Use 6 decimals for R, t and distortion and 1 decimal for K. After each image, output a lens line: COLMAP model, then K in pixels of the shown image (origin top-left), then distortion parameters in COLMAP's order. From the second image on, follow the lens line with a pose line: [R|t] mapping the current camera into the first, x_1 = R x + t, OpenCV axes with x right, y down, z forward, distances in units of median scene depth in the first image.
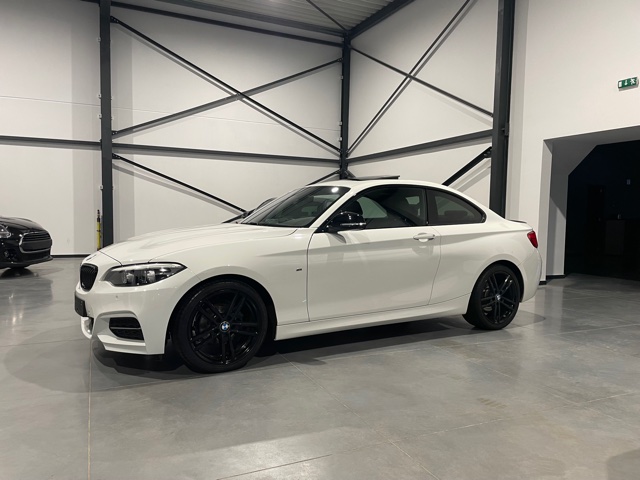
lens RADIAL K [[481.1, 0, 321.6], [0, 481.1, 241.6], [0, 0, 1]] dist [0.047678, -0.062909]
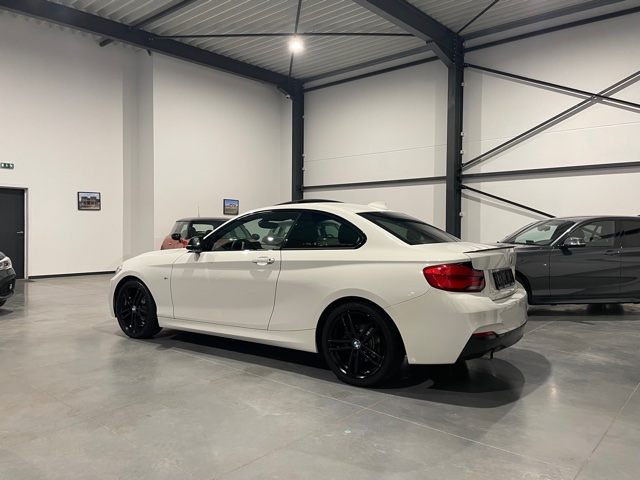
lens RADIAL K [[481.1, 0, 318.6], [0, 481.1, 237.5], [0, 0, 1]] dist [0.047678, -0.062909]
pose [[0.429955, -0.001626, -0.902849, 1.170794], [-0.053766, 0.998178, -0.027402, -0.036737], [0.901248, 0.060324, 0.429084, 0.670959]]
